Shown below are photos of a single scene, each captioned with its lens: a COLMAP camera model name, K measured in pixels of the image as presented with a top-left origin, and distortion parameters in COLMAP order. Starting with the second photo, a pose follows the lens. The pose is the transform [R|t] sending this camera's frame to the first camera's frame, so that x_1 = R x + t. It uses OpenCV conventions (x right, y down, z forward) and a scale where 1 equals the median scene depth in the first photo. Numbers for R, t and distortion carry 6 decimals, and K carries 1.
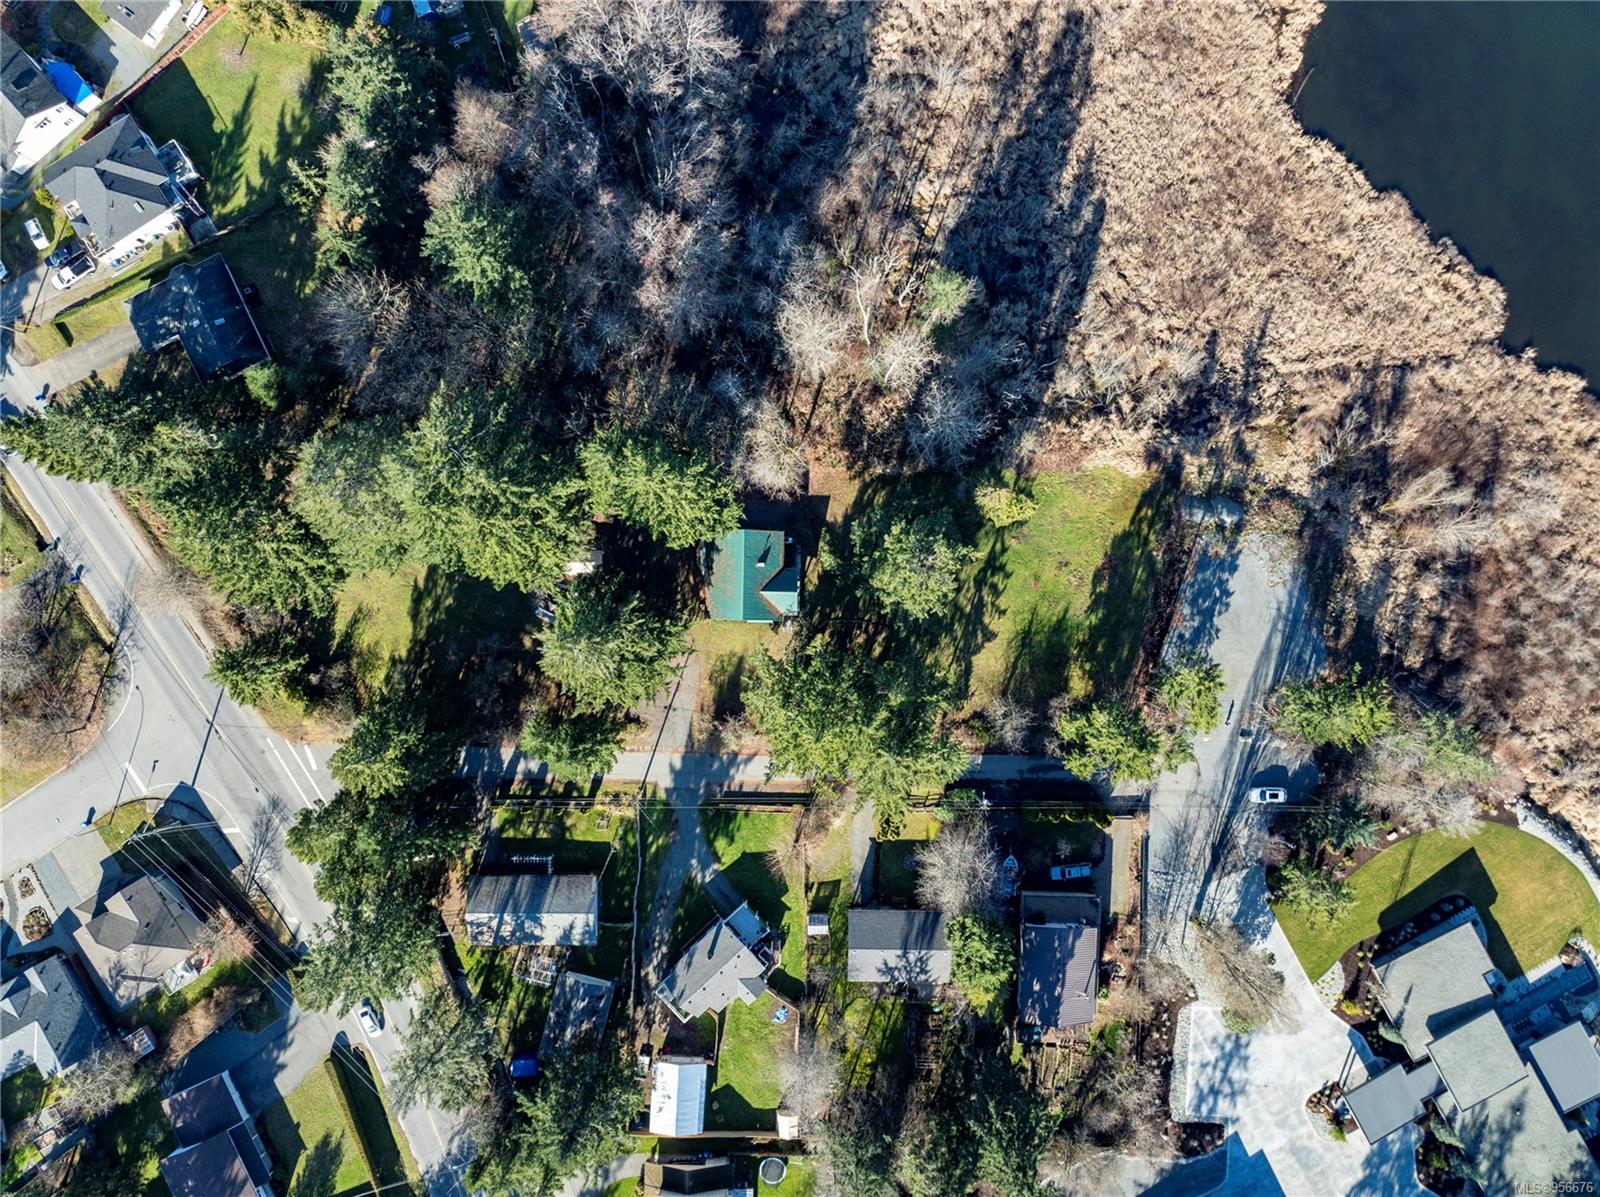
lens RADIAL K [[1134.1, 0, 799.3], [0, 1134.1, 594.2], [0, 0, 1]] dist [-0.024645, -0.022233]
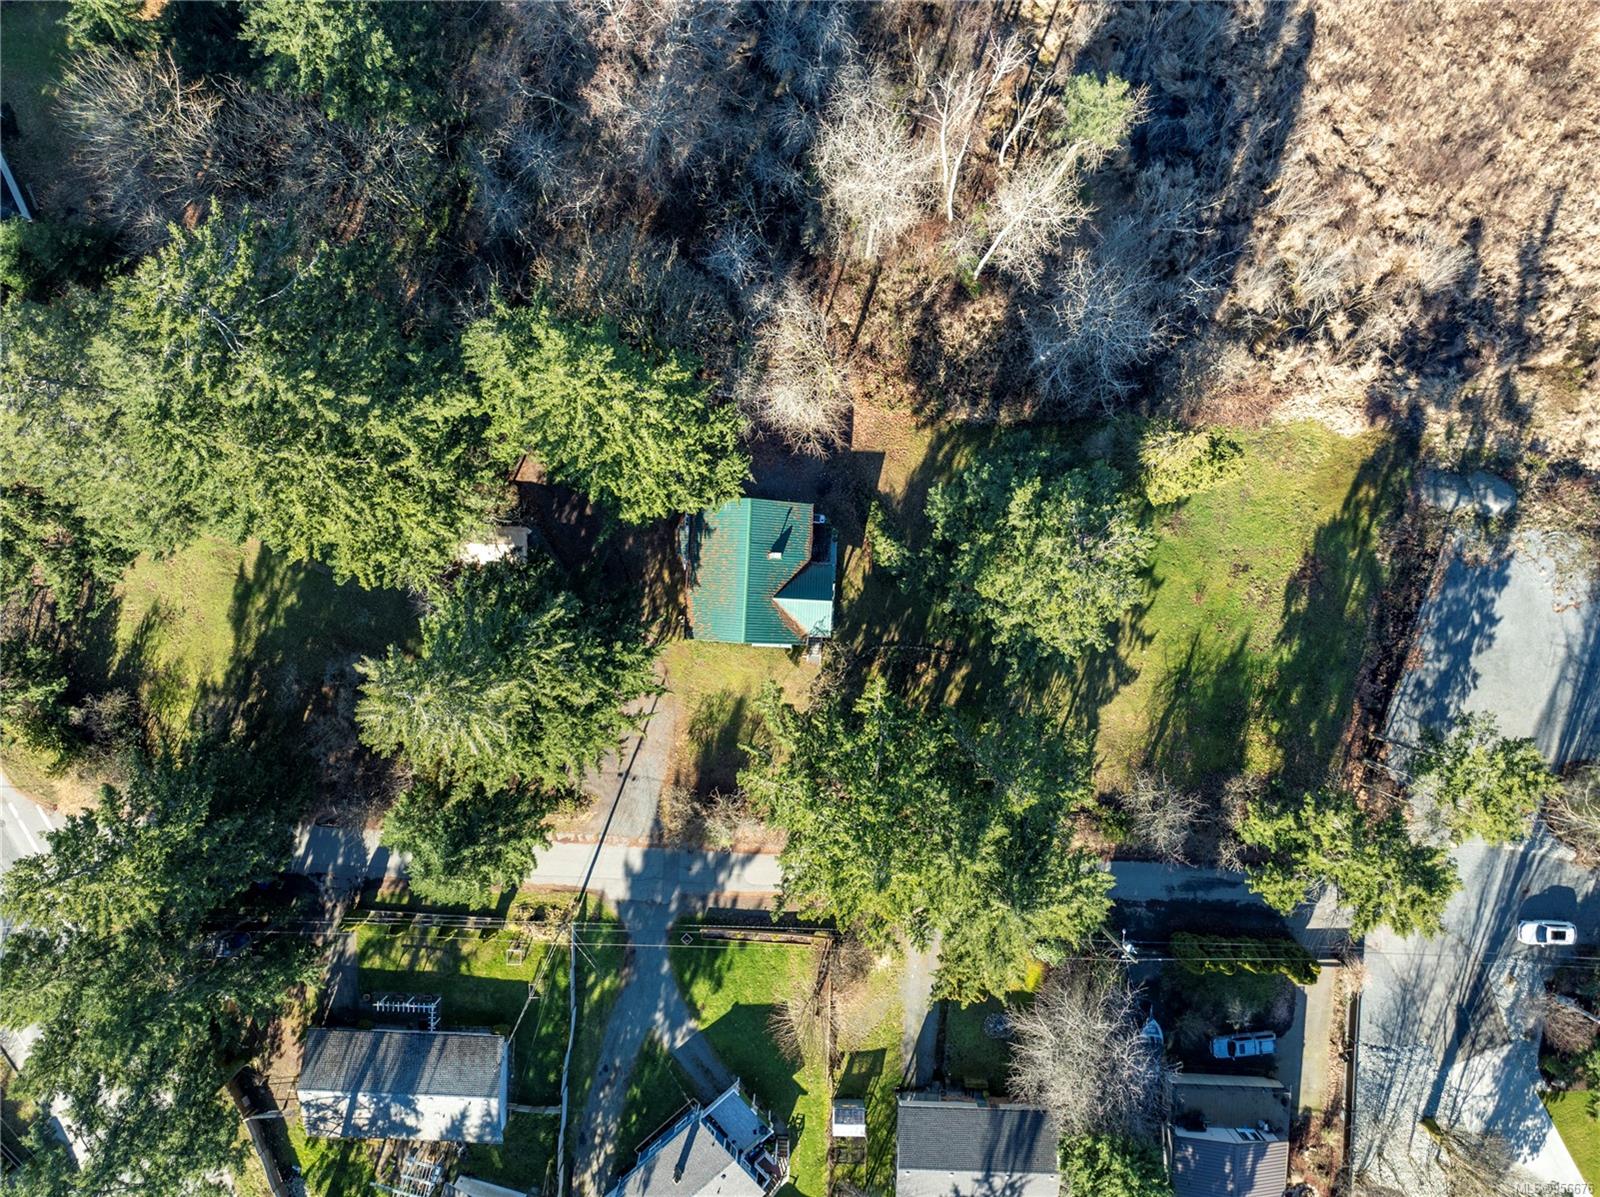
lens RADIAL K [[1117.2, 0, 795.3], [0, 1117.2, 590.5], [0, 0, 1]] dist [-0.085382, 0.071446]
pose [[0.999635, 0.026995, -0.001277, -0.021066], [-0.027005, 0.999600, -0.008425, -0.001641], [0.001049, 0.008457, 0.999964, 0.370962]]
